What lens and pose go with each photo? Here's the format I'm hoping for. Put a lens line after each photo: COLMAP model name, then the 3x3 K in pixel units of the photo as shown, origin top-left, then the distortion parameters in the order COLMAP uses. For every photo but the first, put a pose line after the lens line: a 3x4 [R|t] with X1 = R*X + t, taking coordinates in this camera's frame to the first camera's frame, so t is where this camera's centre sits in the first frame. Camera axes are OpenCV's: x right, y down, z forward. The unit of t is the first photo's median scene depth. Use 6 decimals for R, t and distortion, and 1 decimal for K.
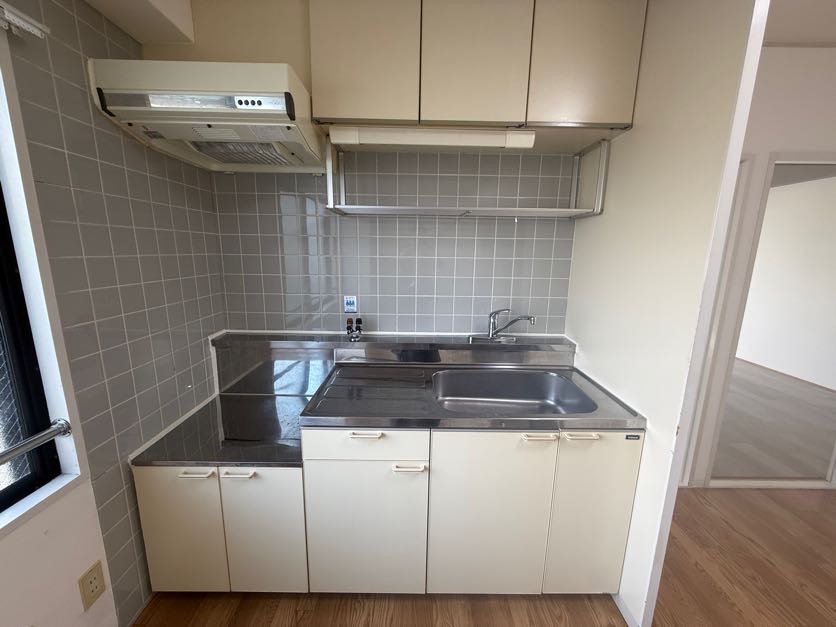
lens RADIAL K [[329.8, 0, 417.6], [0, 329.8, 312.6], [0, 0, 1]] dist [-0.002389, 0.000029]
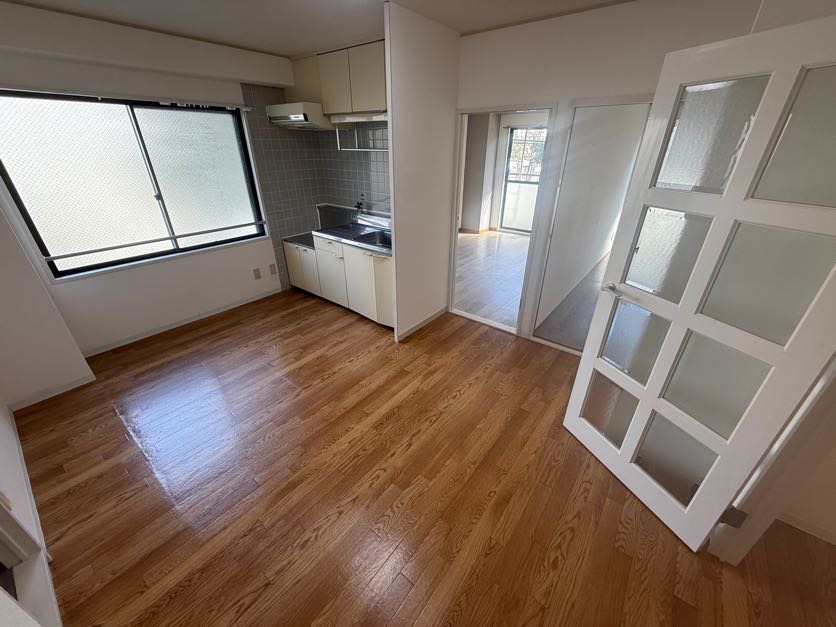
lens RADIAL K [[329.8, 0, 416.8], [0, 329.8, 313.8], [0, 0, 1]] dist [-0.002389, 0.000029]
pose [[0.781628, 0.277238, -0.558746, 1.990434], [-0.108622, 0.942605, 0.315750, -0.022480], [0.614215, -0.186106, 0.766880, -0.745781]]
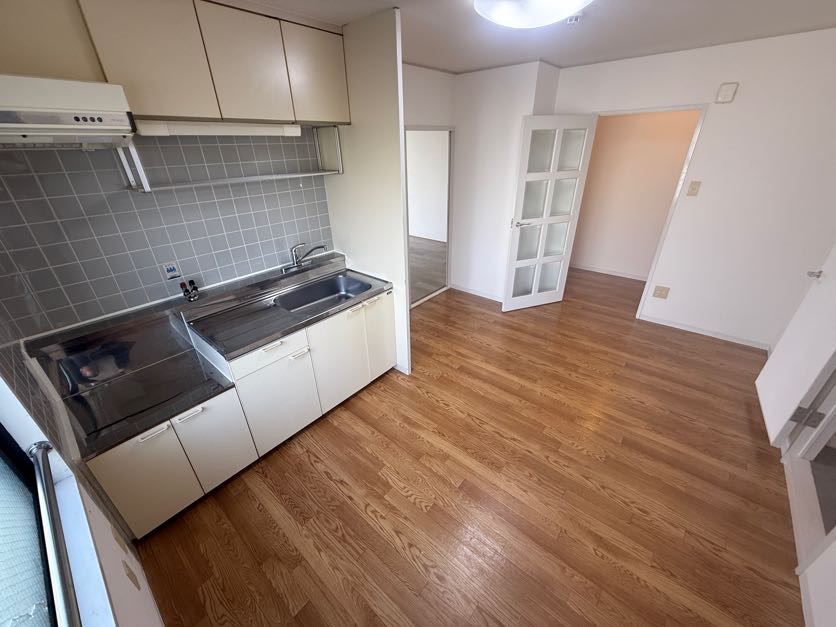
lens RADIAL K [[329.8, 0, 414.9], [0, 329.8, 312.0], [0, 0, 1]] dist [-0.002389, 0.000029]
pose [[0.652179, -0.370297, 0.661471, -0.617316], [0.169105, 0.921655, 0.349221, -0.198357], [-0.738963, -0.115896, 0.663703, -0.488466]]
